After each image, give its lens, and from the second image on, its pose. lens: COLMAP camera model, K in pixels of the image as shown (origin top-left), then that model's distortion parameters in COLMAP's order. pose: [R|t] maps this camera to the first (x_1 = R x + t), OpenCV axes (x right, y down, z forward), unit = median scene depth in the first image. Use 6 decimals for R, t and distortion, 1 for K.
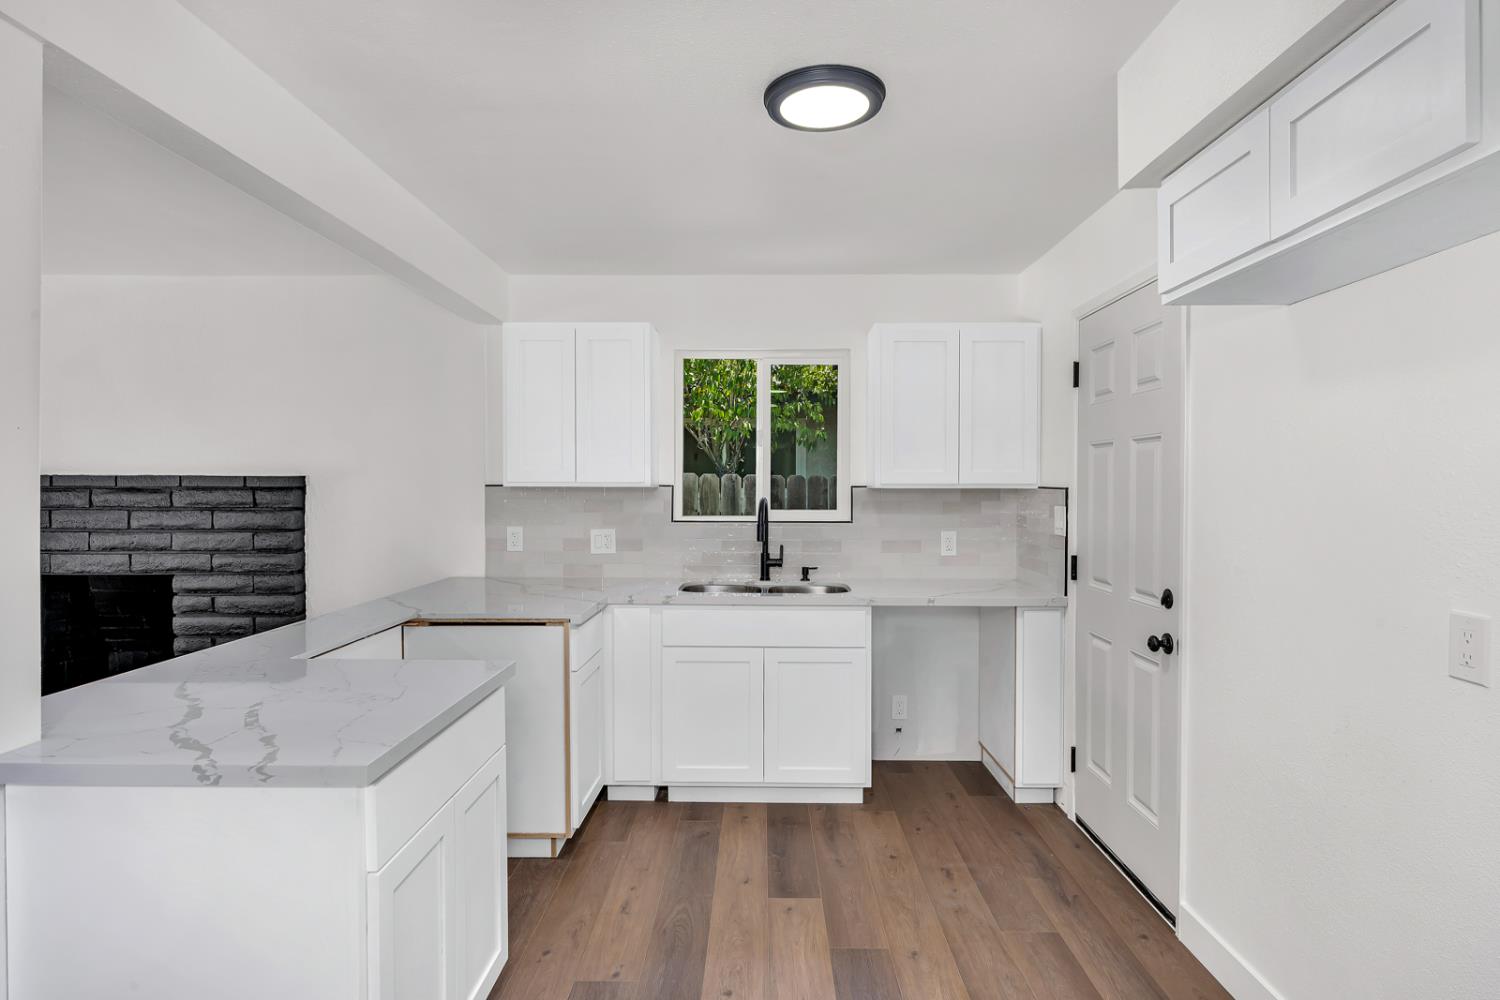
lens RADIAL K [[788.7, 0, 763.7], [0, 788.7, 498.5], [0, 0, 1]] dist [-0.000948, 0.001117]
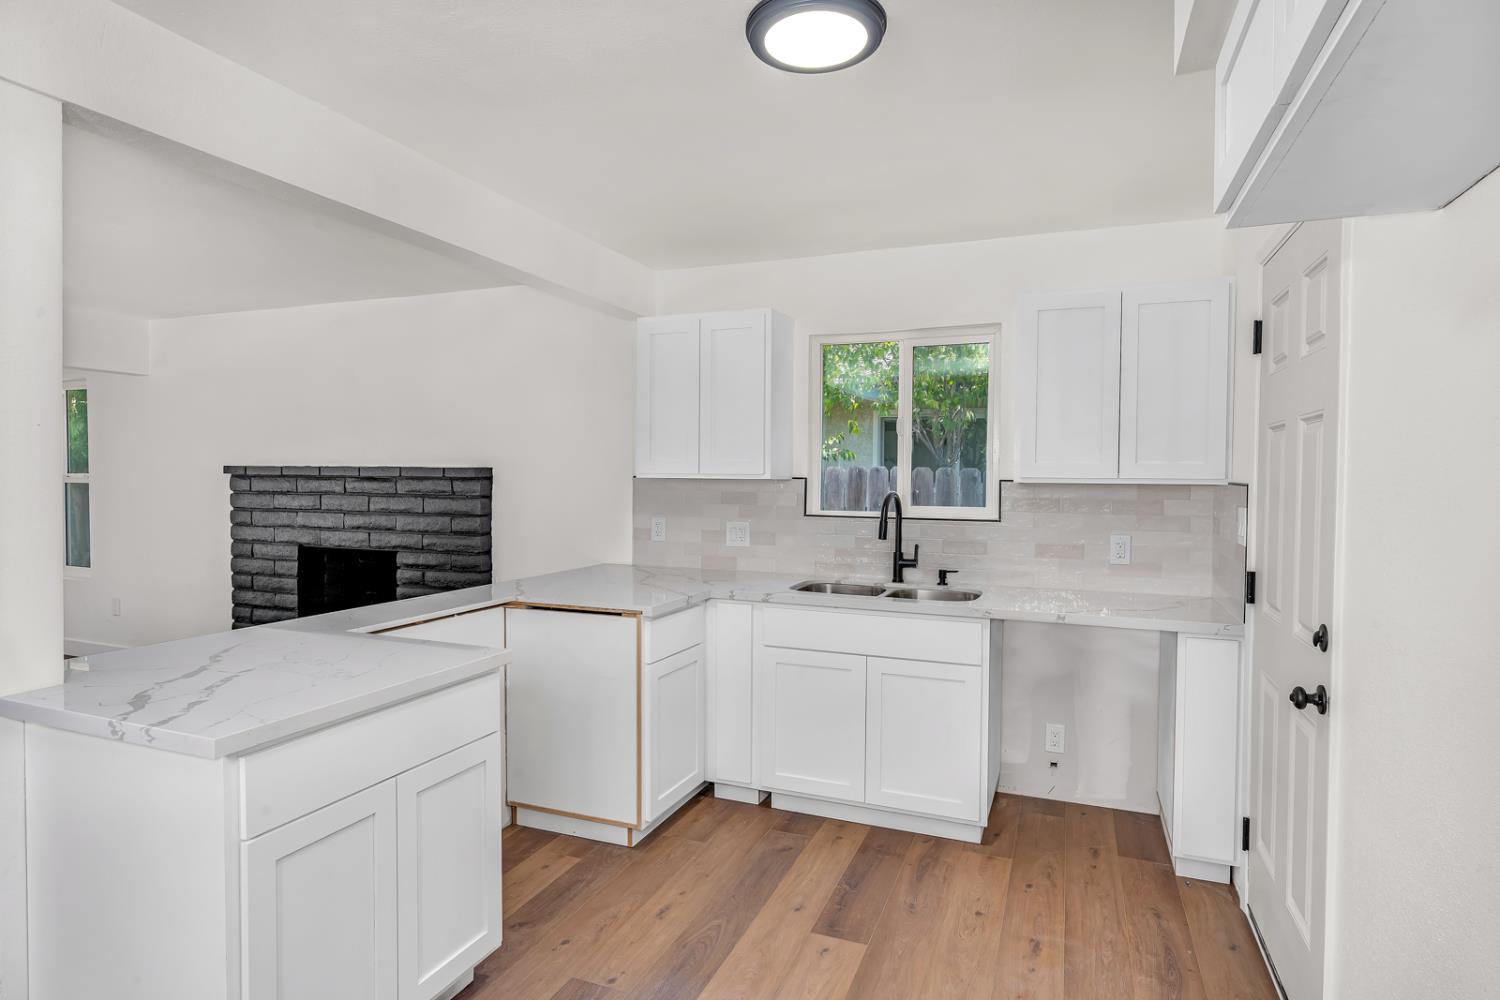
lens RADIAL K [[788.7, 0, 763.7], [0, 788.7, 498.5], [0, 0, 1]] dist [-0.000948, 0.001117]
pose [[0.935981, 0.015175, -0.351724, 0.184660], [-0.012358, 0.999871, 0.010253, -0.000995], [0.351834, -0.005250, 0.936048, 0.092637]]
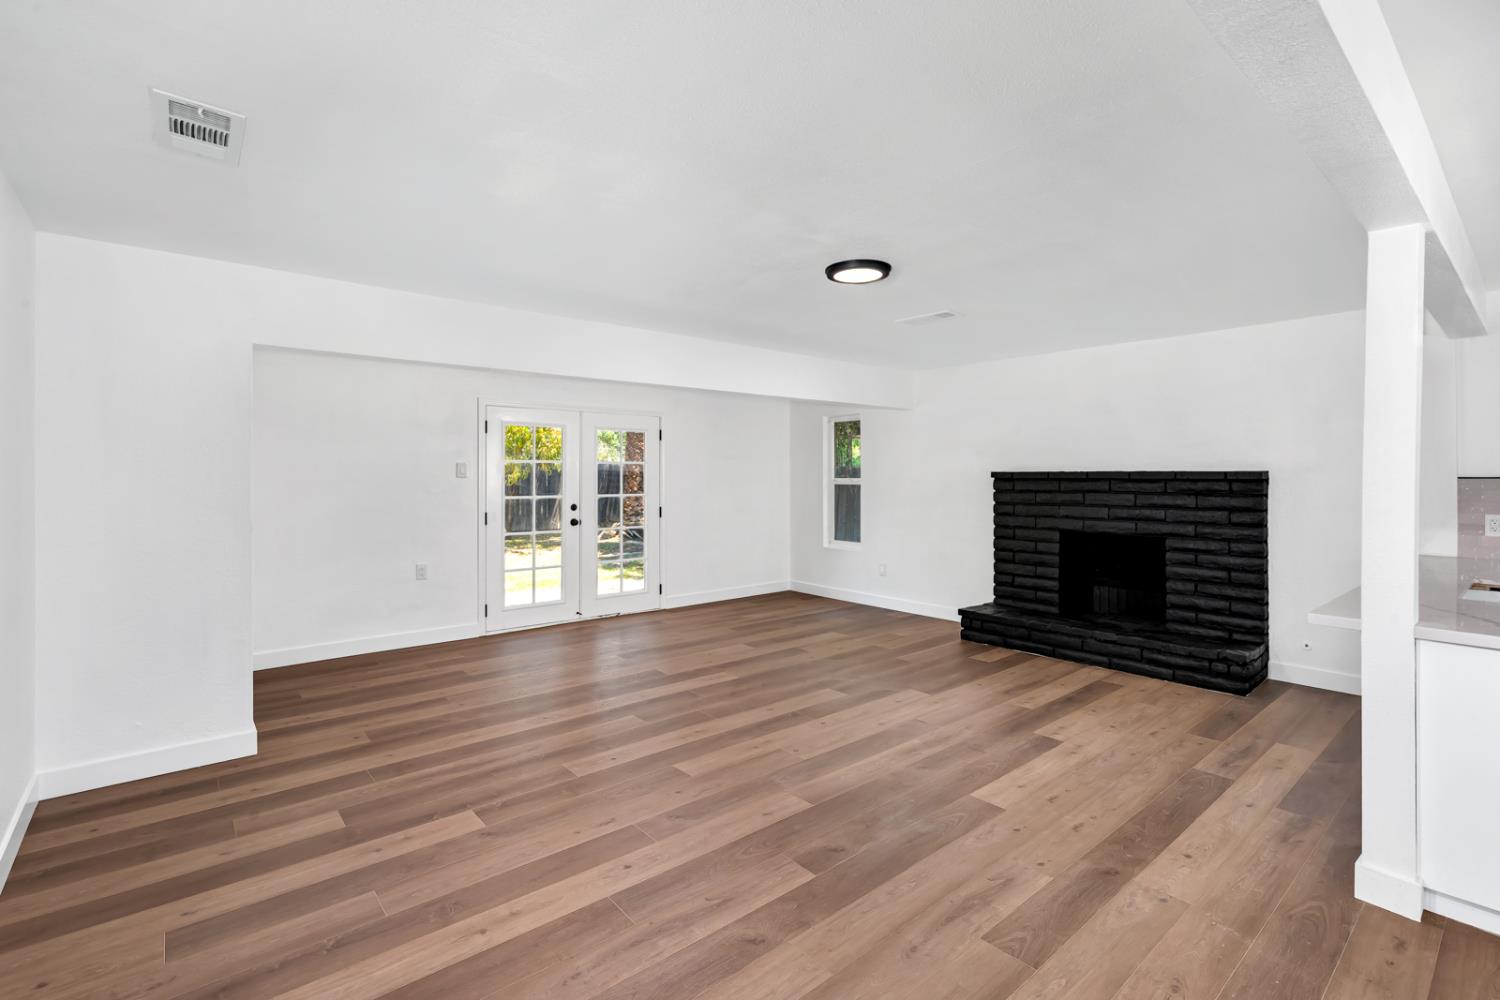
lens RADIAL K [[688.4, 0, 760.2], [0, 688.4, 486.8], [0, 0, 1]] dist [0.000529, 0.000138]
pose [[0.661209, 0.009214, -0.750145, -0.289862], [-0.010683, 0.999939, 0.002867, 0.004946], [0.750126, 0.006118, 0.661267, -0.456576]]
